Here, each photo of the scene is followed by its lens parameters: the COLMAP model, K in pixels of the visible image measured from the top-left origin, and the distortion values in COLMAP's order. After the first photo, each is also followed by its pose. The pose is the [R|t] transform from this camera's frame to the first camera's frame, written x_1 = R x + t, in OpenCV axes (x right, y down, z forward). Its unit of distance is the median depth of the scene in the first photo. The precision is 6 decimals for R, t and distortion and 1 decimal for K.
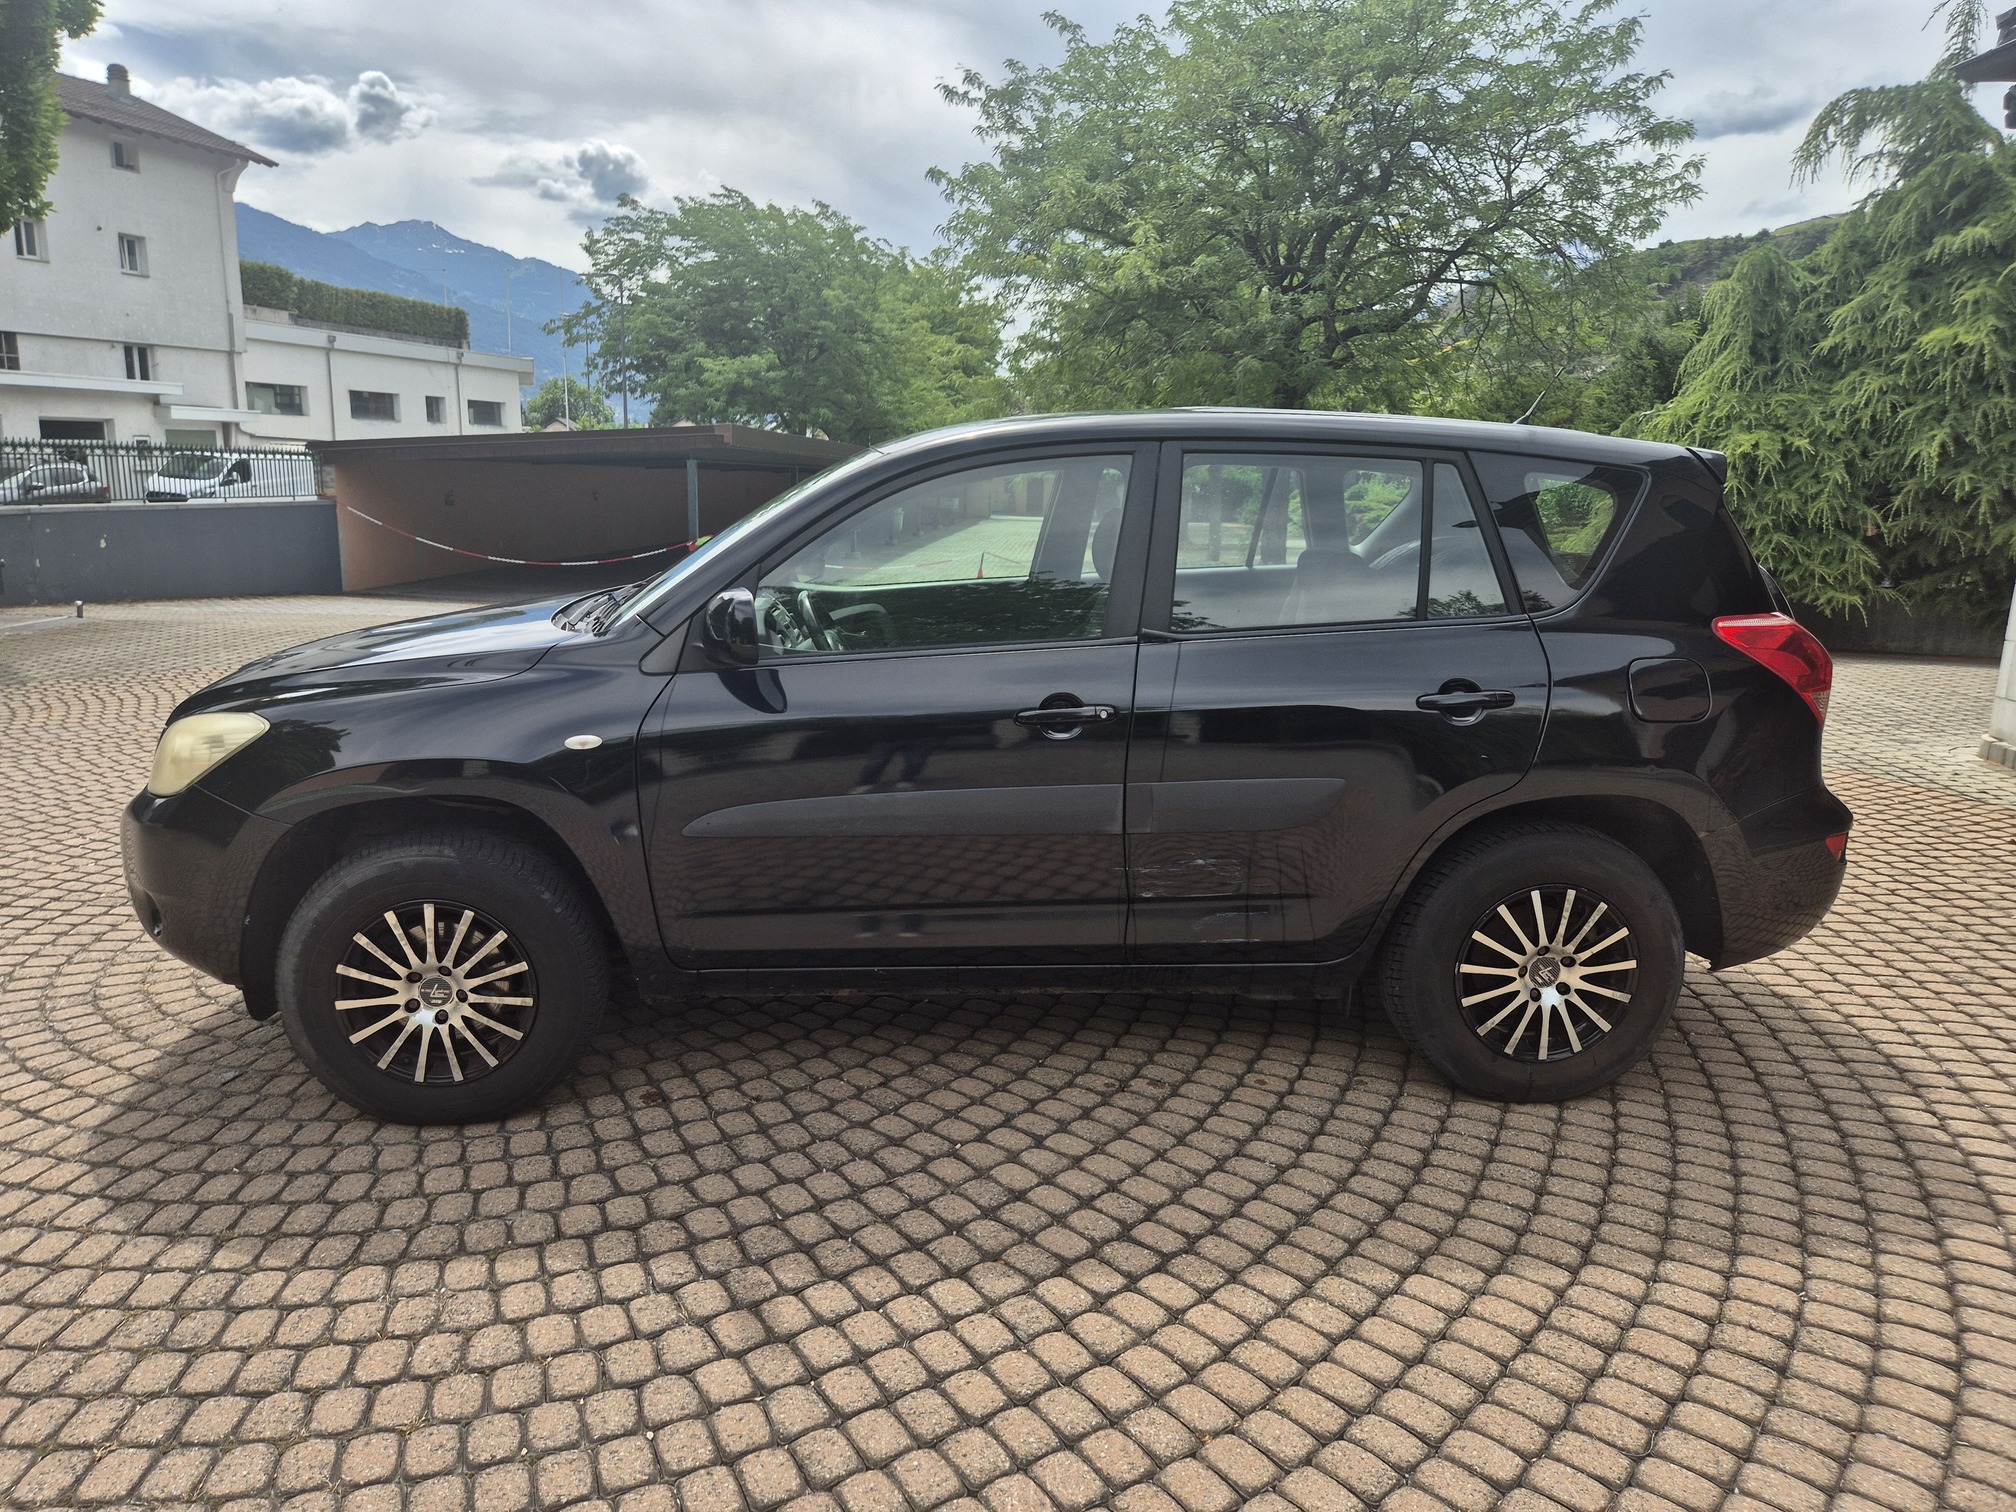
lens RADIAL K [[1348.9, 0, 972.7], [0, 1348.9, 749.0], [0, 0, 1]] dist [0.055500, -0.050739]
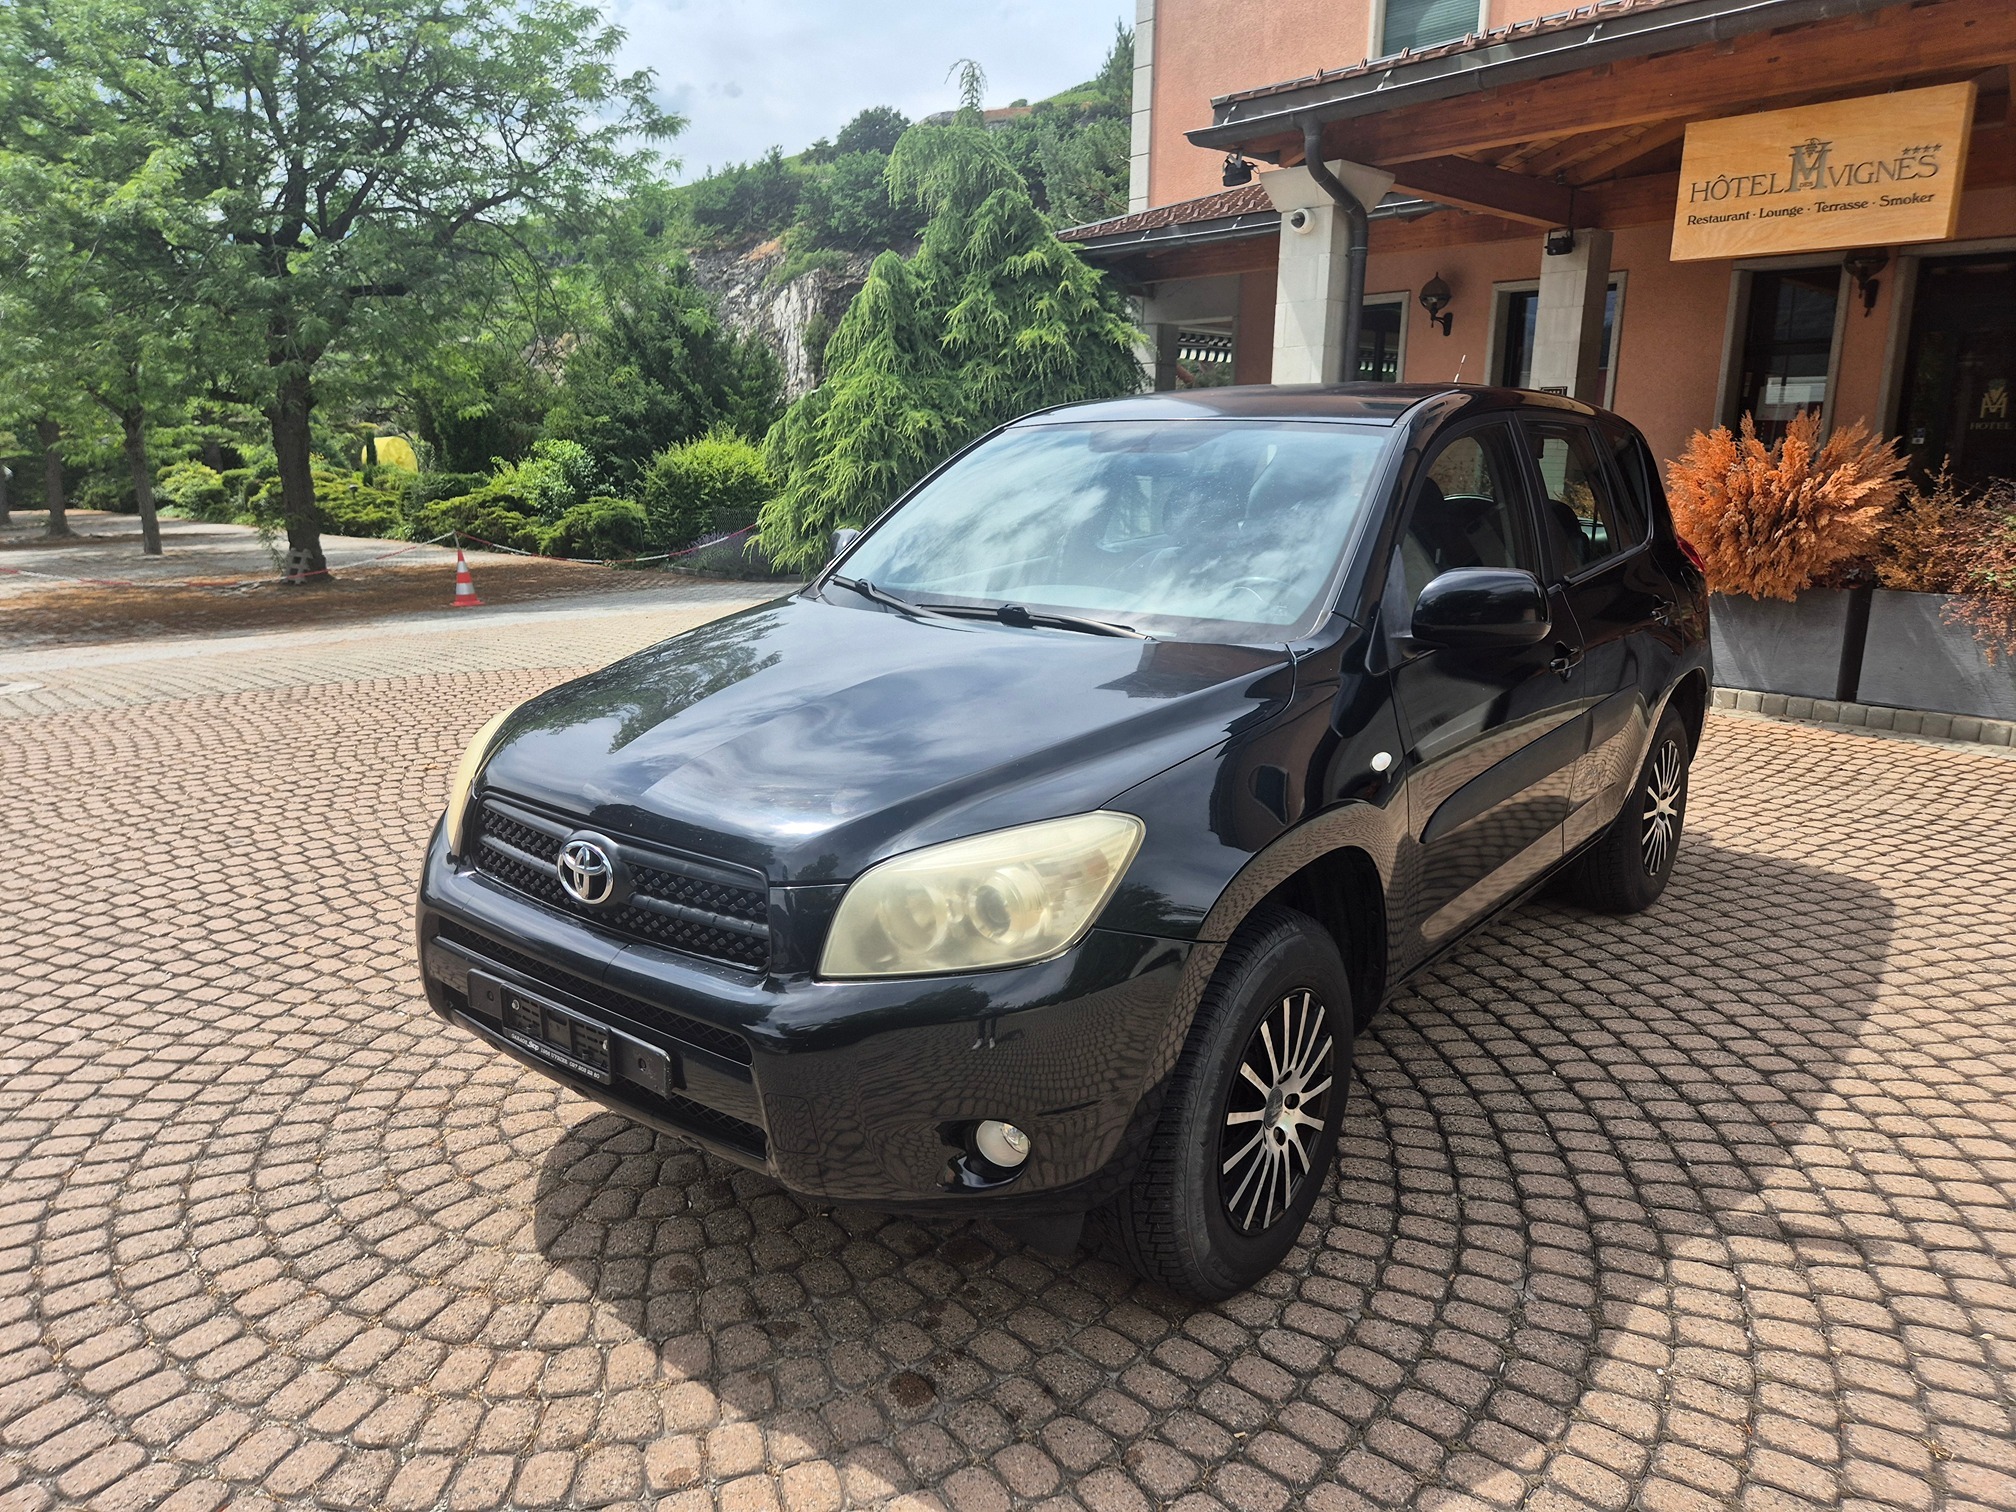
lens RADIAL K [[1348.9, 0, 1011.0], [0, 1348.9, 744.5], [0, 0, 1]] dist [0.055500, -0.050739]
pose [[0.677647, -0.170406, 0.715371, -1.018401], [0.159527, 0.983681, 0.083205, -0.118287], [-0.717876, 0.057738, 0.693773, 0.546344]]
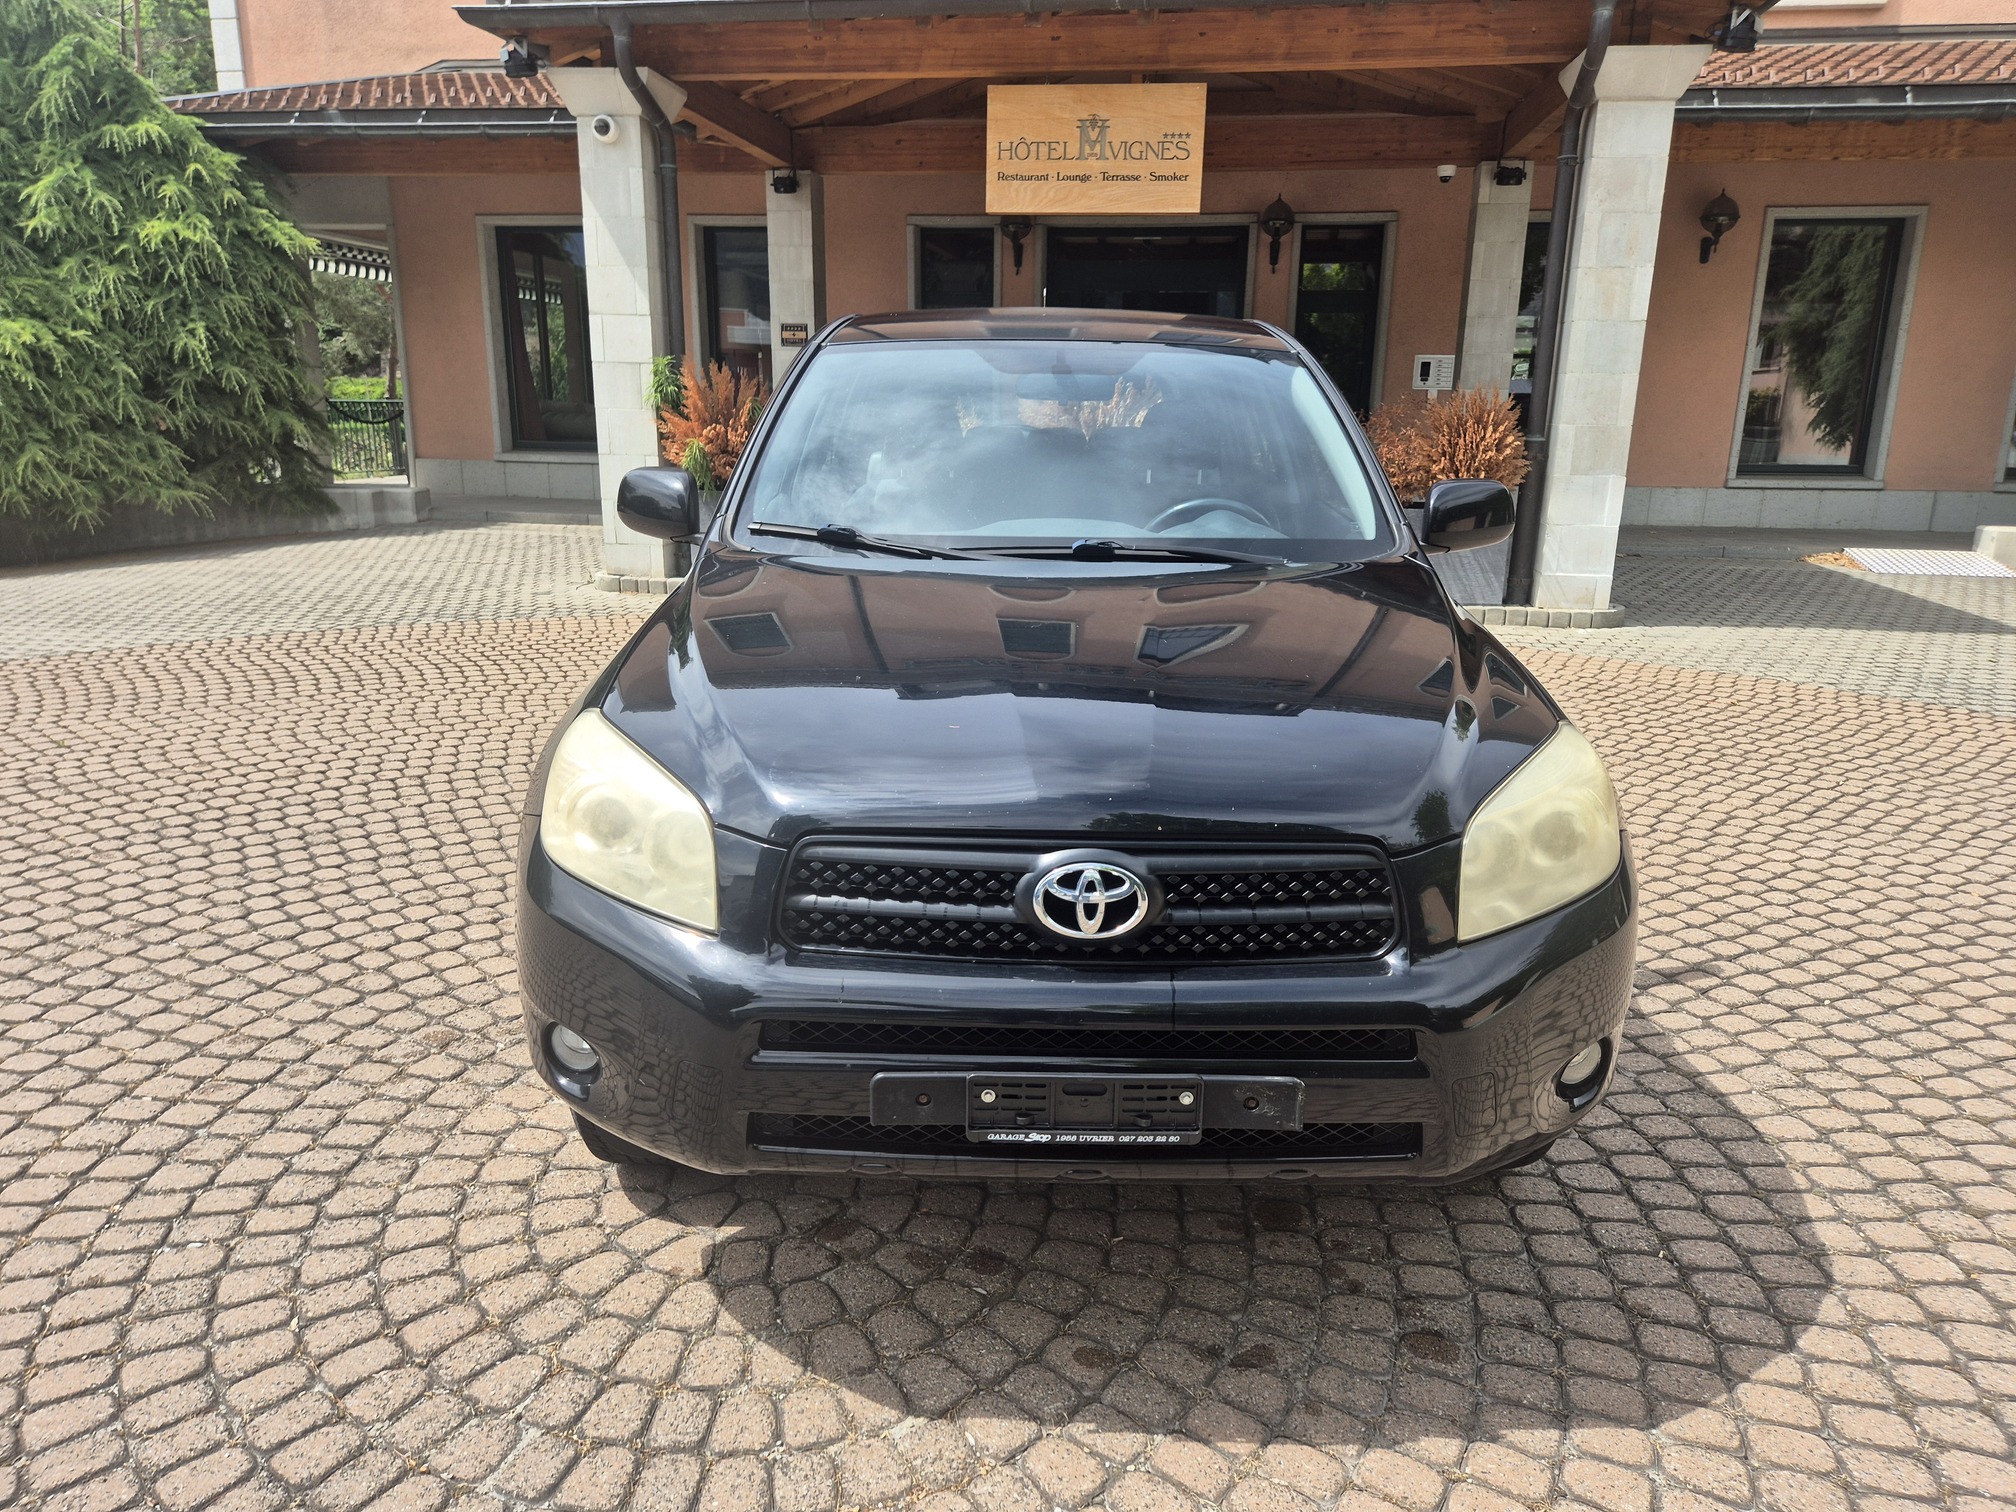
lens RADIAL K [[1348.9, 0, 1015.6], [0, 1348.9, 743.3], [0, 0, 1]] dist [0.055500, -0.050739]
pose [[0.068116, -0.266053, 0.961549, -1.197871], [0.197878, 0.948243, 0.248354, -0.237822], [-0.977857, 0.173352, 0.117237, 1.169187]]
